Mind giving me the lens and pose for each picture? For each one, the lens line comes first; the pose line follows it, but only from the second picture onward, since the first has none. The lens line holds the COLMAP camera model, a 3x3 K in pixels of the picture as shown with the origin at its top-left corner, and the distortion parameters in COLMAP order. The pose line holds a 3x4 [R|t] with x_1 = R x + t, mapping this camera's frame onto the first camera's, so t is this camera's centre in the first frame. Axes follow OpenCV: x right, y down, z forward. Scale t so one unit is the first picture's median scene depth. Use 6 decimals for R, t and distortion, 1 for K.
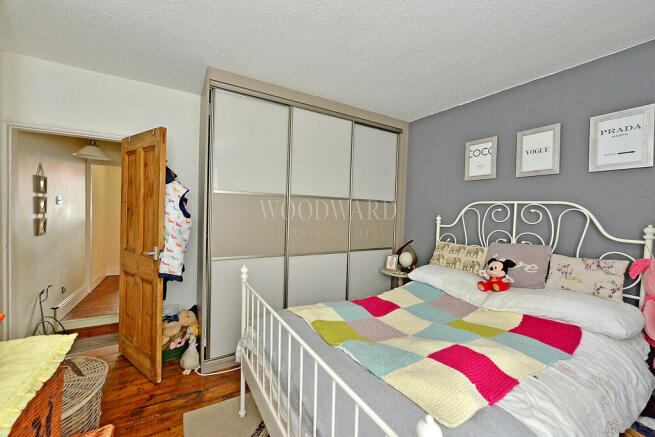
lens RADIAL K [[259.2, 0, 327.5], [0, 259.2, 218.5], [0, 0, 1]] dist [-0.000099, -0.000007]
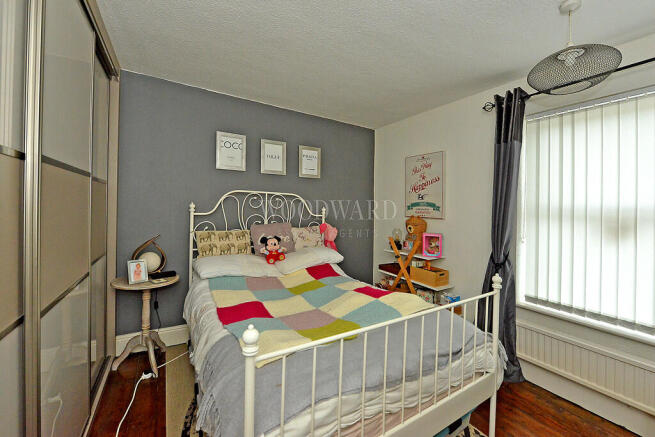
lens RADIAL K [[269.9, 0, 328.3], [0, 269.9, 200.8], [0, 0, 1]] dist [0.000604, 0.000020]
pose [[-0.003596, -0.021911, 0.999753, -0.632369], [-0.004994, 0.999748, 0.021893, -0.050188], [-0.999981, -0.004914, -0.003704, 0.657643]]
